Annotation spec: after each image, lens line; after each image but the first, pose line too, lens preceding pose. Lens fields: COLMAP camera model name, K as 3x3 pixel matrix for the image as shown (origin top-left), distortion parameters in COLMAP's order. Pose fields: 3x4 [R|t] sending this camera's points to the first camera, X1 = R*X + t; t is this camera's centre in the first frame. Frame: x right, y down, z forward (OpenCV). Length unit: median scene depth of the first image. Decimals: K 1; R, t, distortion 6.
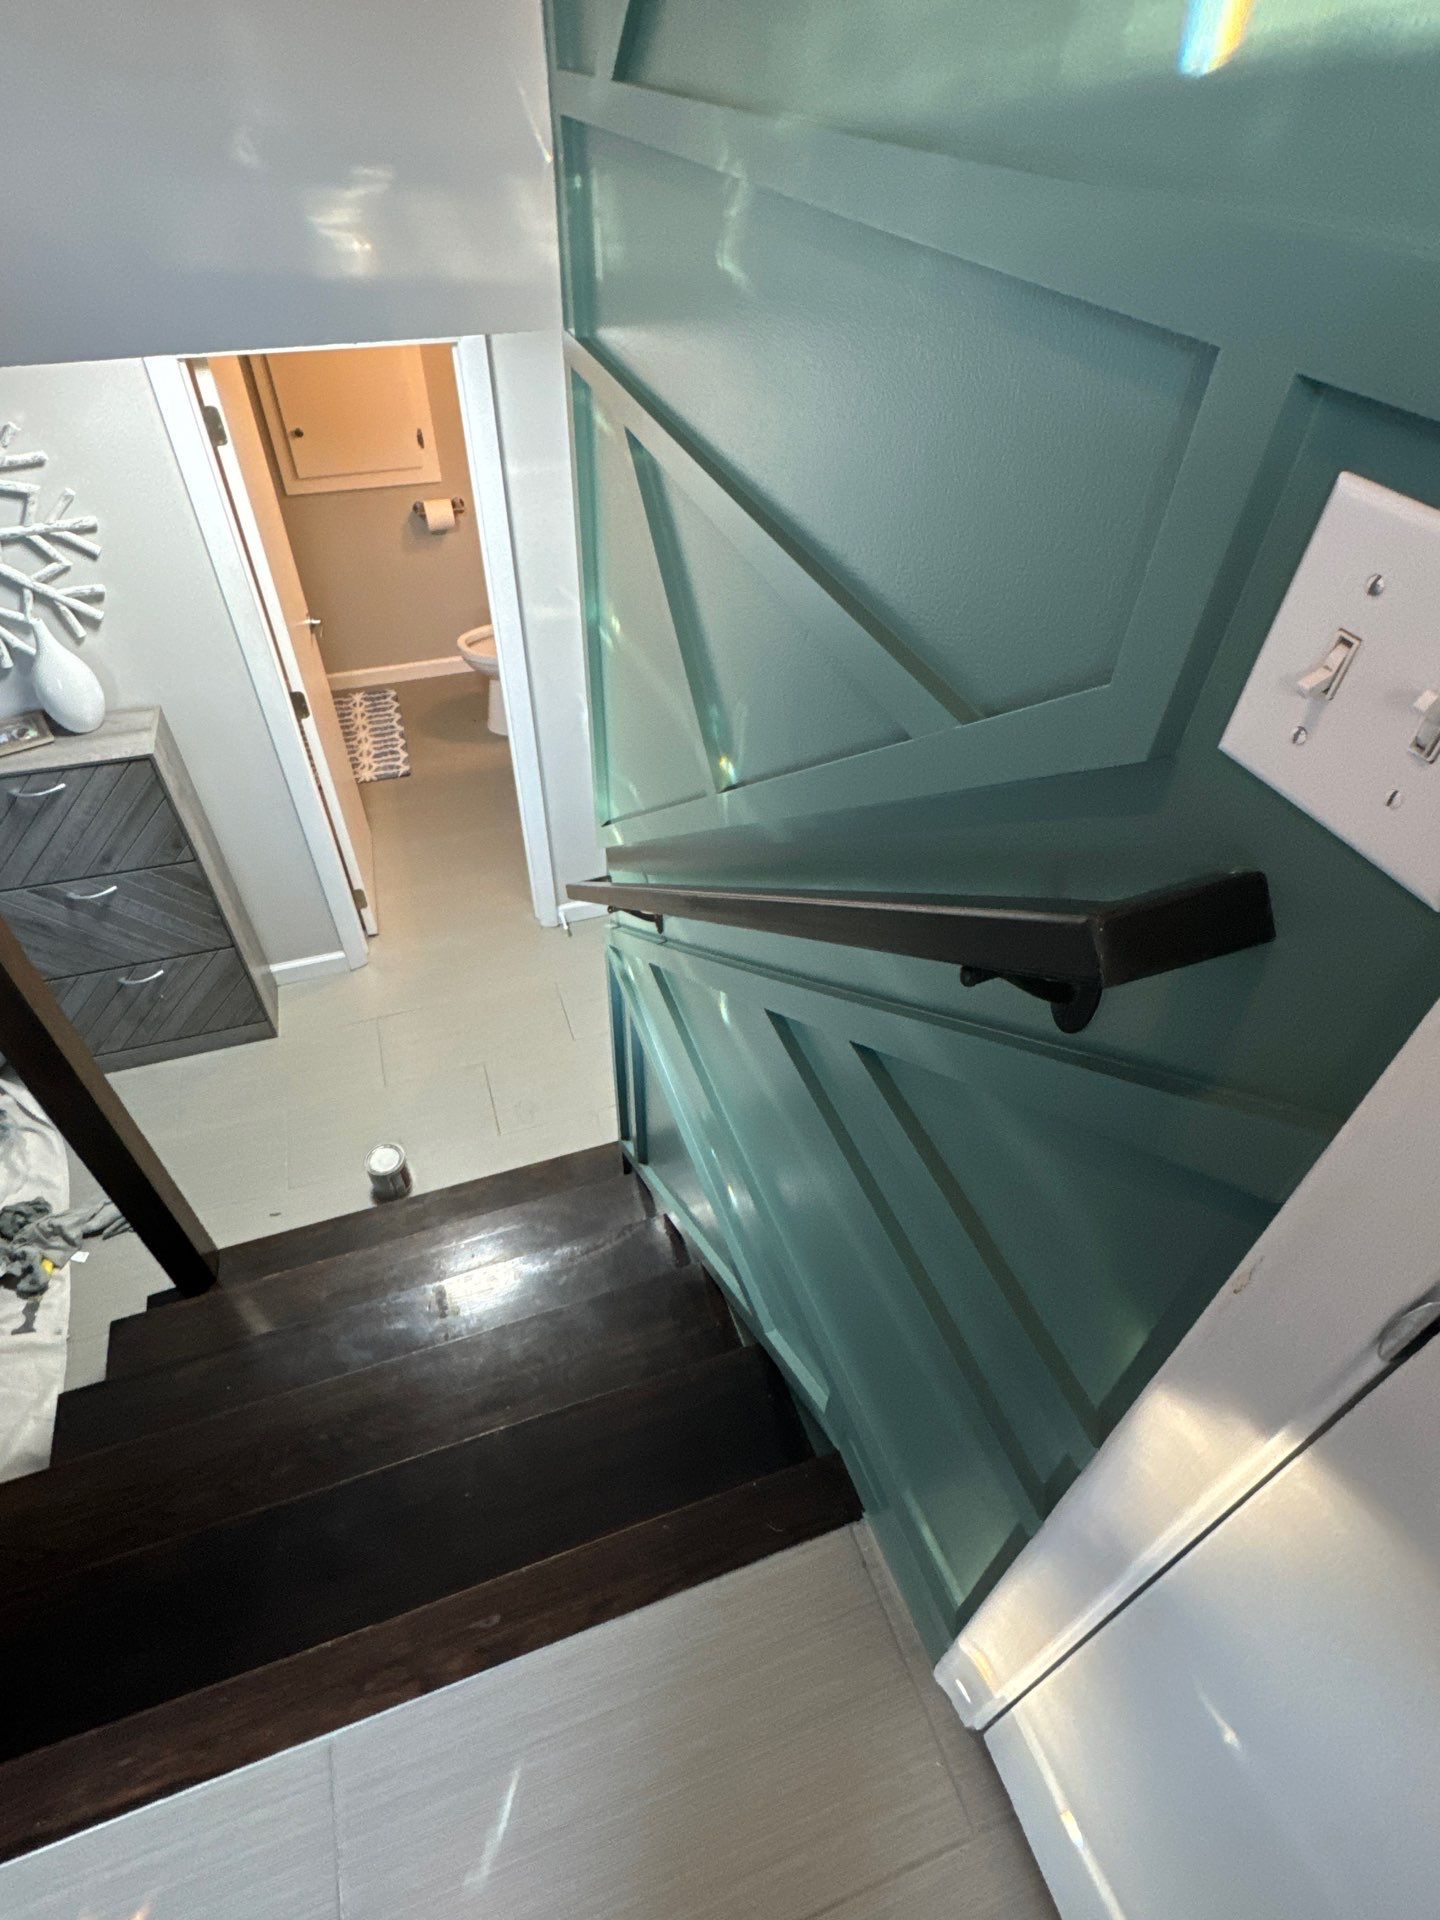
lens RADIAL K [[981.5, 0, 713.8], [0, 981.5, 960.9], [0, 0, 1]] dist [-0.000554, -0.000104]
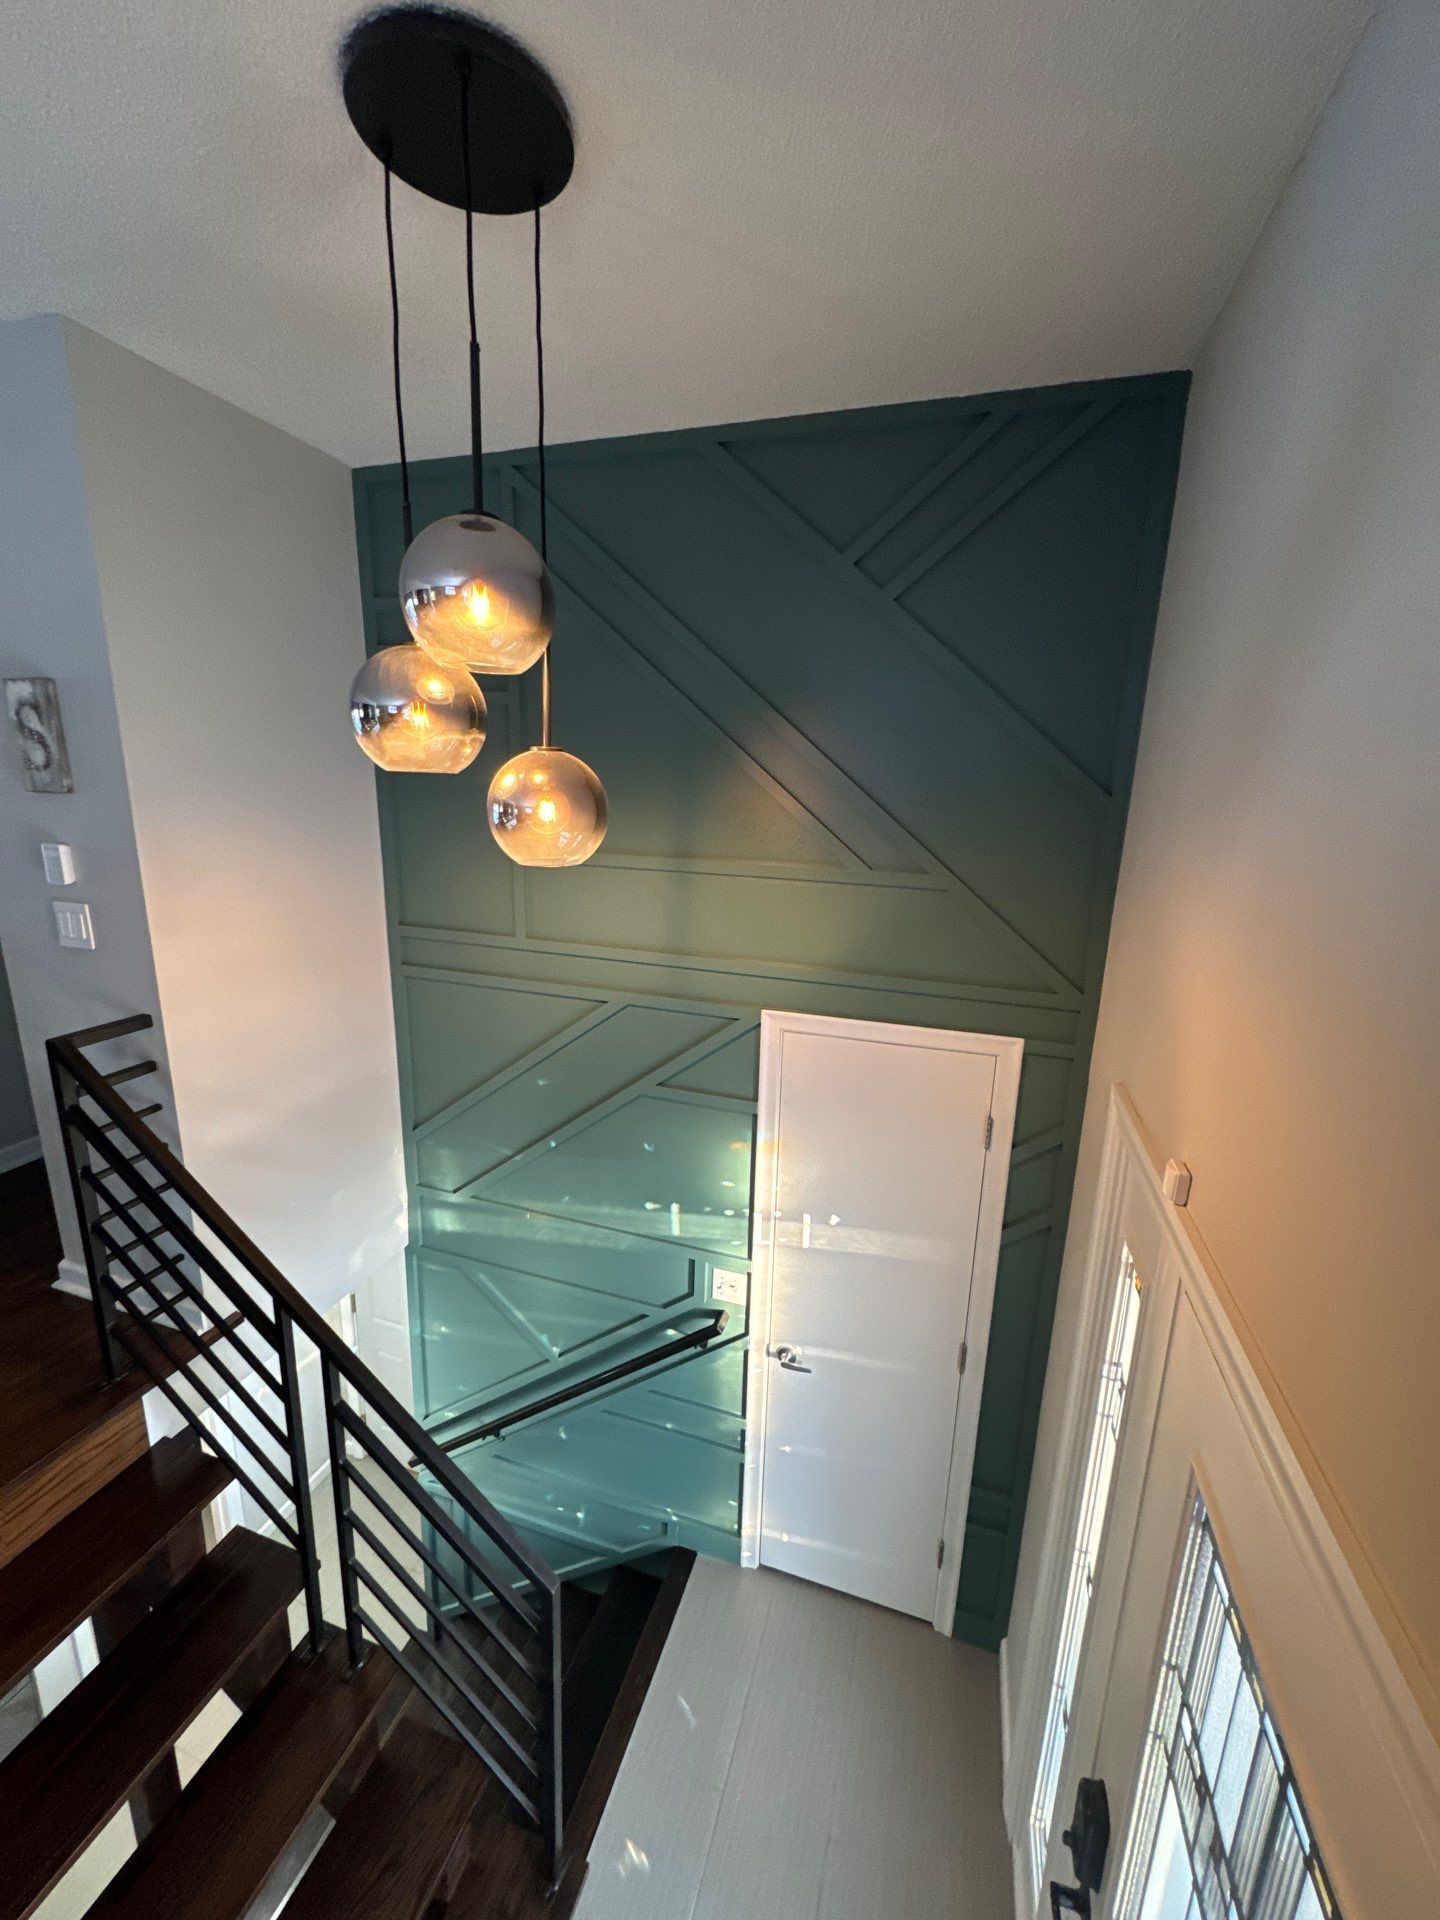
lens RADIAL K [[766.6, 0, 720.0], [0, 766.6, 960.0], [0, 0, 1]] dist [0.000807, 0.000358]
pose [[0.610213, -0.187589, 0.769708, -1.308812], [0.543292, 0.806207, -0.234230, -0.328516], [-0.576605, 0.561107, 0.593874, -1.512550]]
